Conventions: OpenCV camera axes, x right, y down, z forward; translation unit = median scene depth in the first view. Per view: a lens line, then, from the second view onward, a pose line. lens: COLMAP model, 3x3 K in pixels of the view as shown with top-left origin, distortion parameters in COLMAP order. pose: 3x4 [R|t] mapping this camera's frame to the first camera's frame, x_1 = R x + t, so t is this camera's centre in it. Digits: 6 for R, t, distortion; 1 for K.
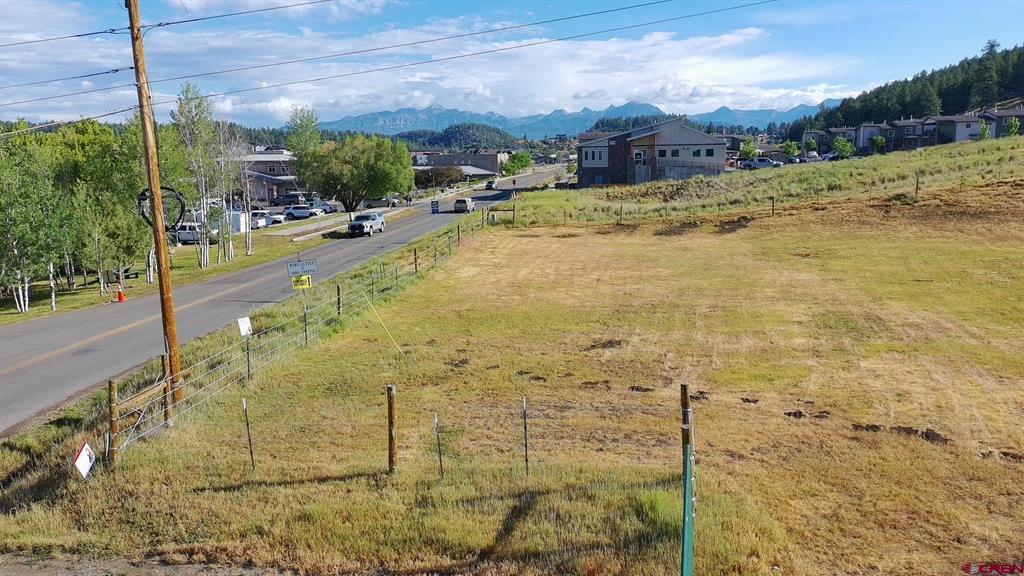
lens RADIAL K [[794.2, 0, 512.0], [0, 794.2, 288.0], [0, 0, 1]] dist [0.073640, -0.076364]
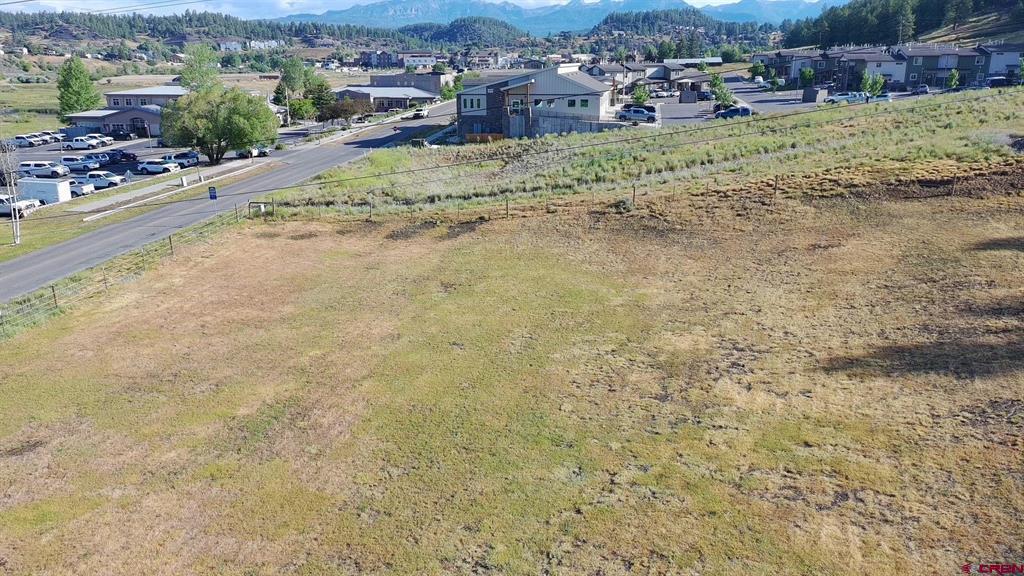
lens RADIAL K [[794.2, 0, 512.0], [0, 794.2, 288.0], [0, 0, 1]] dist [0.073640, -0.076364]
pose [[0.999764, 0.012984, -0.017422, 0.200811], [-0.010673, 0.991878, 0.126745, -0.074493], [0.018926, -0.126529, 0.991782, -0.021874]]
